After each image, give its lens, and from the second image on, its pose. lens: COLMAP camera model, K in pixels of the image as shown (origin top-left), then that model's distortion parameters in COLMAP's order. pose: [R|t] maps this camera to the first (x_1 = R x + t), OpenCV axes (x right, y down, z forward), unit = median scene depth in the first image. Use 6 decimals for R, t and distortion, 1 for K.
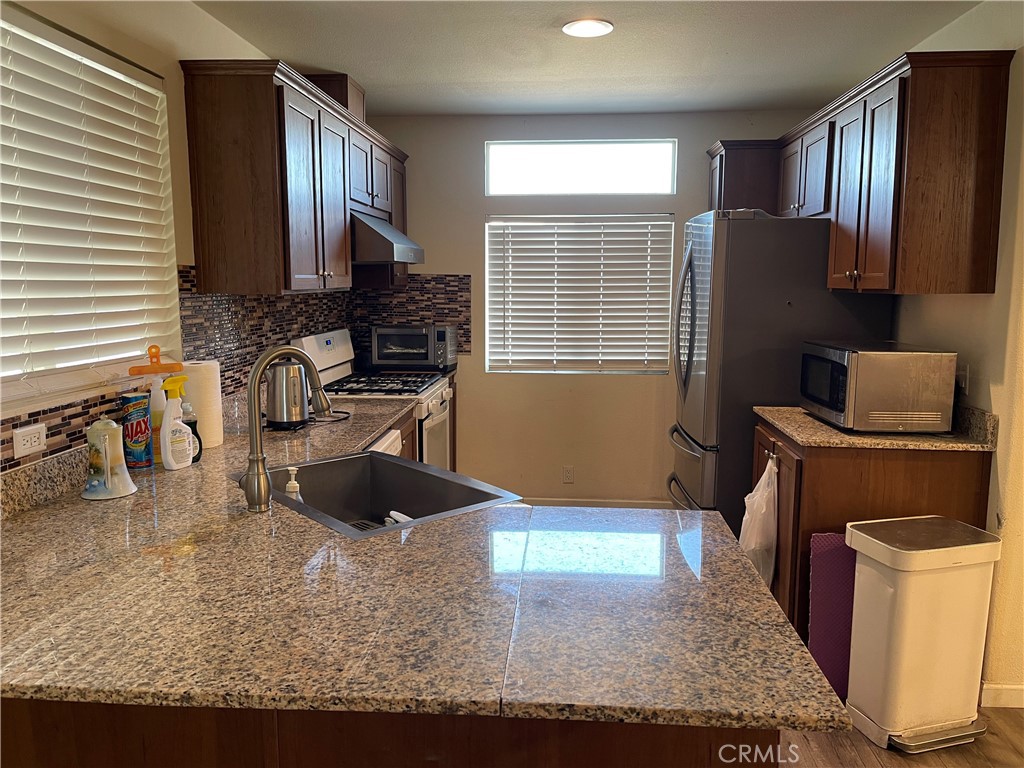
lens RADIAL K [[761.4, 0, 507.7], [0, 761.4, 383.5], [0, 0, 1]] dist [0.073403, -0.097438]
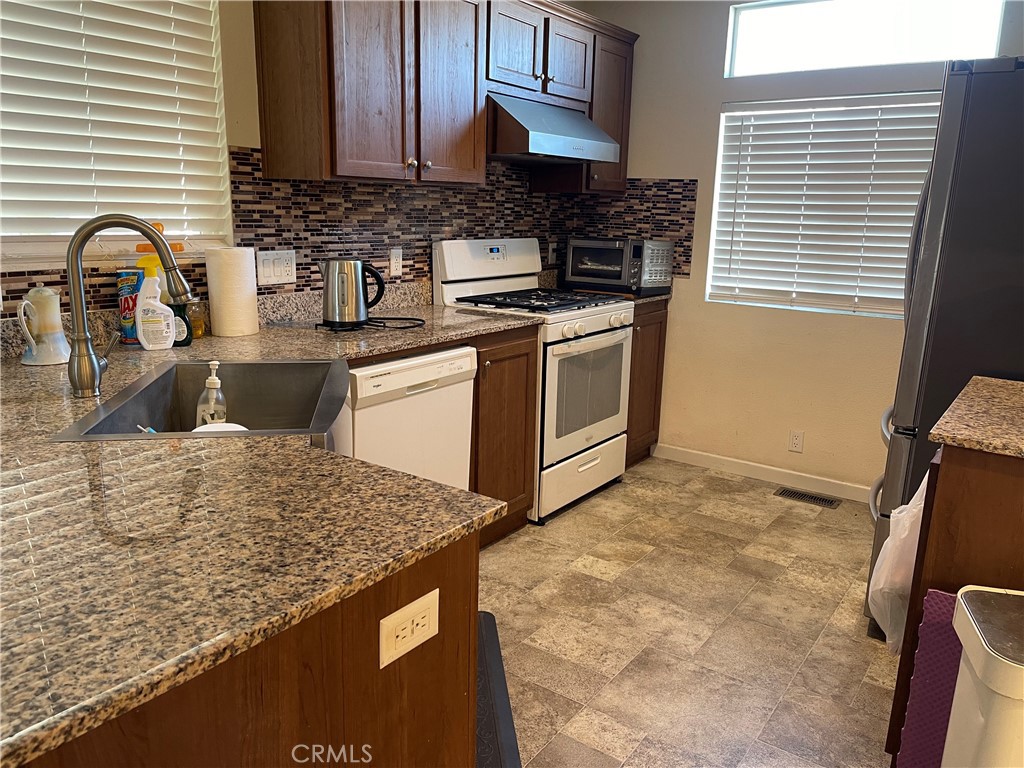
lens RADIAL K [[761.4, 0, 507.7], [0, 761.4, 383.5], [0, 0, 1]] dist [0.073403, -0.097438]
pose [[0.858003, 0.137531, -0.494890, 0.235356], [-0.093310, 0.989190, 0.113125, -0.000048], [0.505098, -0.050883, 0.861561, 0.194021]]
